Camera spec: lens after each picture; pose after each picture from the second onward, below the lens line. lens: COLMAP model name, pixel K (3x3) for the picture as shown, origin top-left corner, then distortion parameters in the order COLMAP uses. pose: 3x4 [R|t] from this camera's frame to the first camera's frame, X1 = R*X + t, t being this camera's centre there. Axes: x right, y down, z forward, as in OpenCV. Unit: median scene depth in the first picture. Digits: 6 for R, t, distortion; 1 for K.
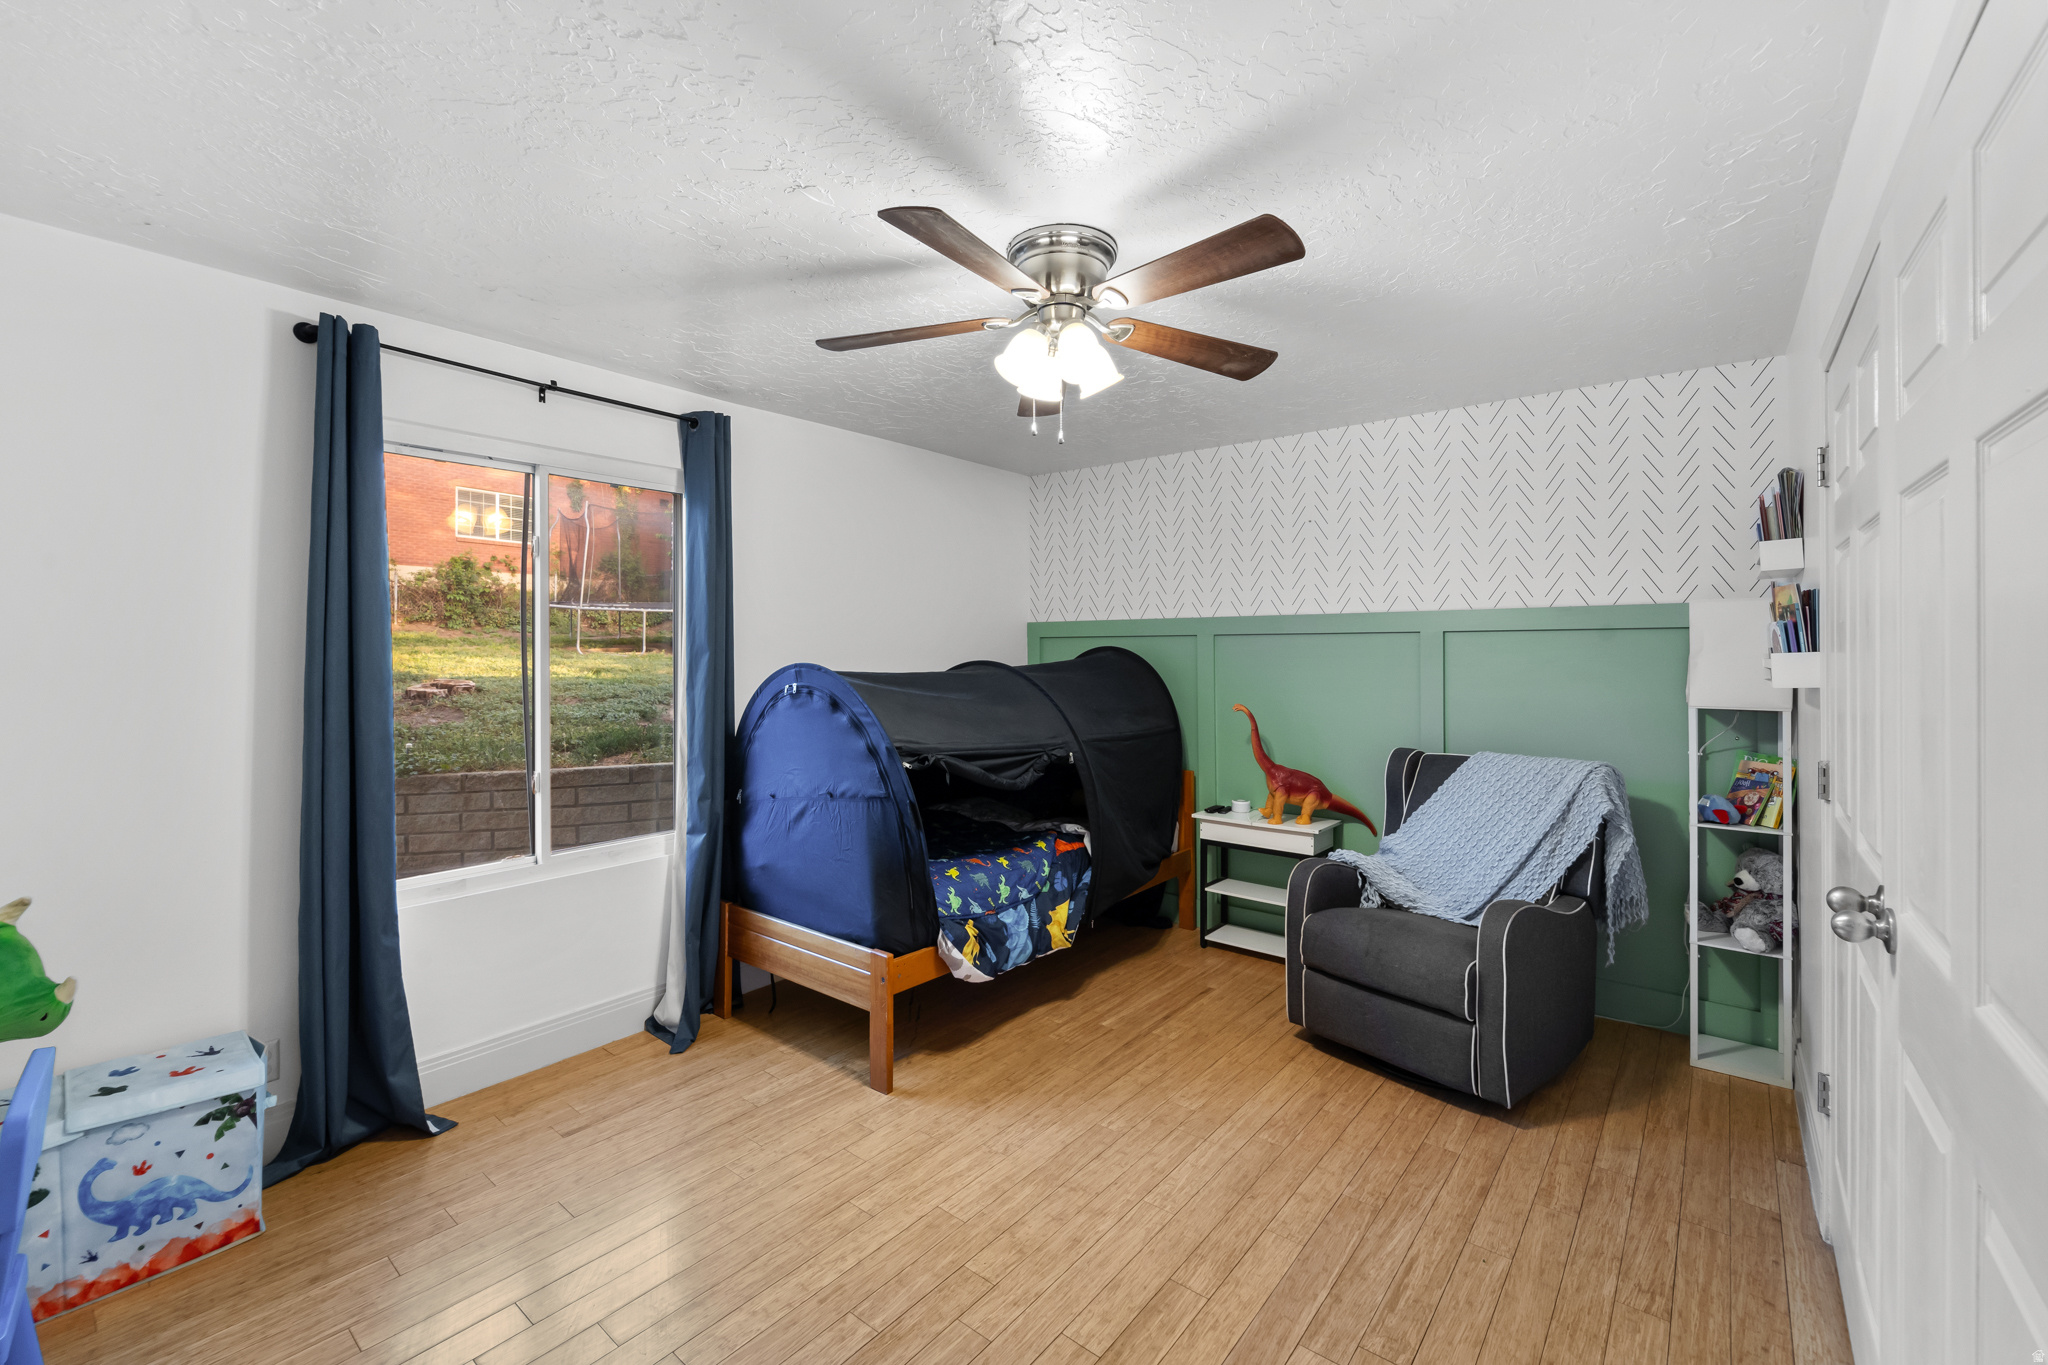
lens RADIAL K [[855.4, 0, 1026.0], [0, 855.4, 668.1], [0, 0, 1]] dist [0.008406, -0.002379]
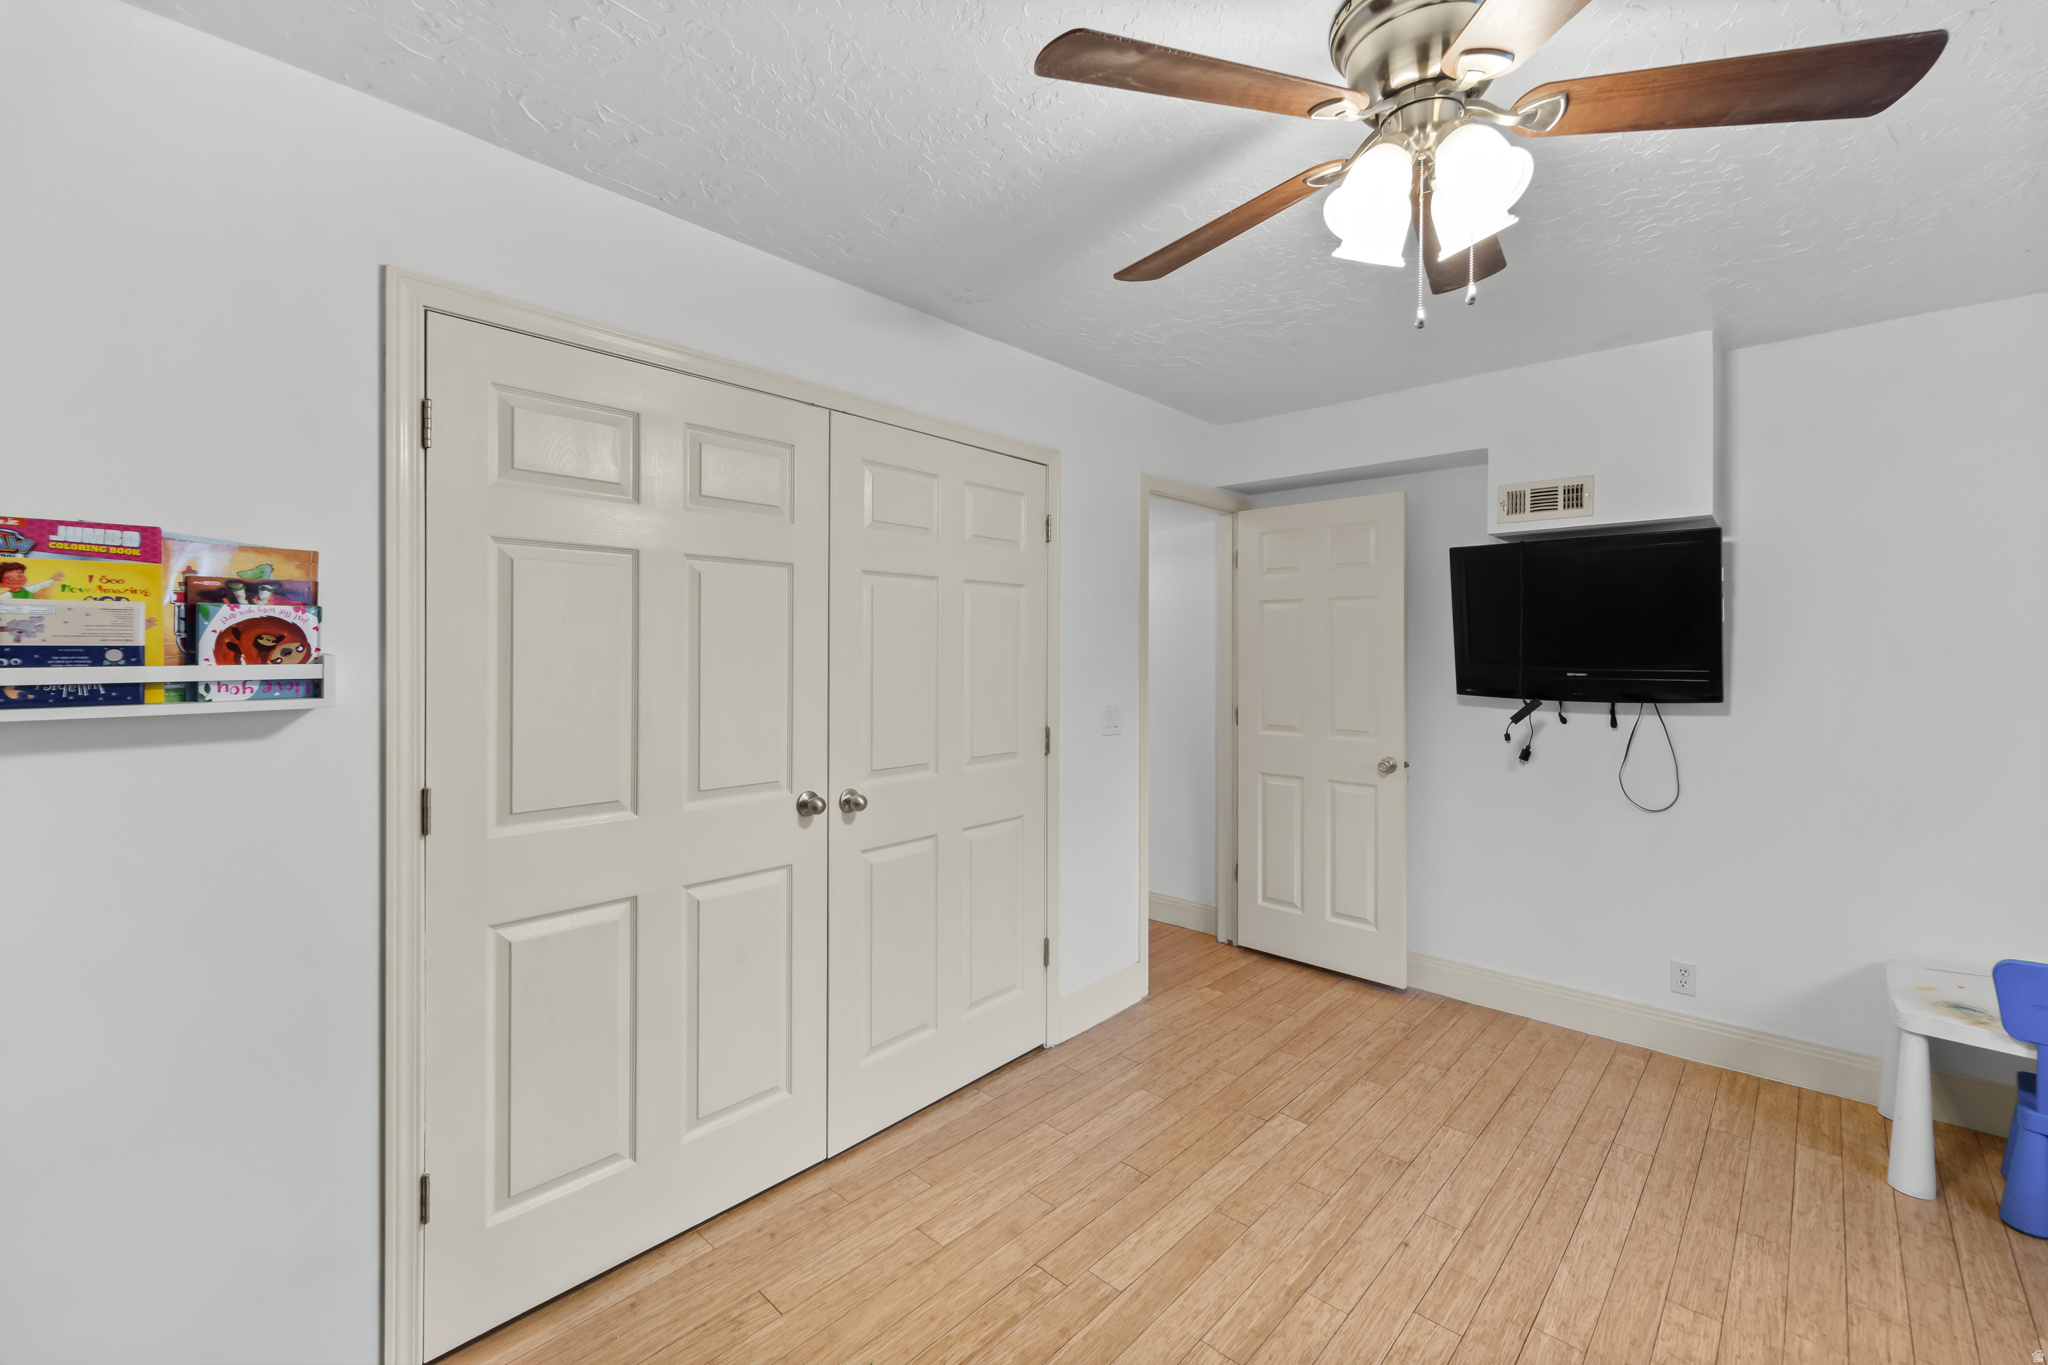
lens RADIAL K [[855.4, 0, 1021.4], [0, 855.4, 668.9], [0, 0, 1]] dist [0.008406, -0.002379]
pose [[-0.997292, -0.000123, 0.073542, 0.351287], [0.000641, 0.999946, 0.010374, -0.014178], [-0.073539, 0.010394, -0.997238, 2.016292]]
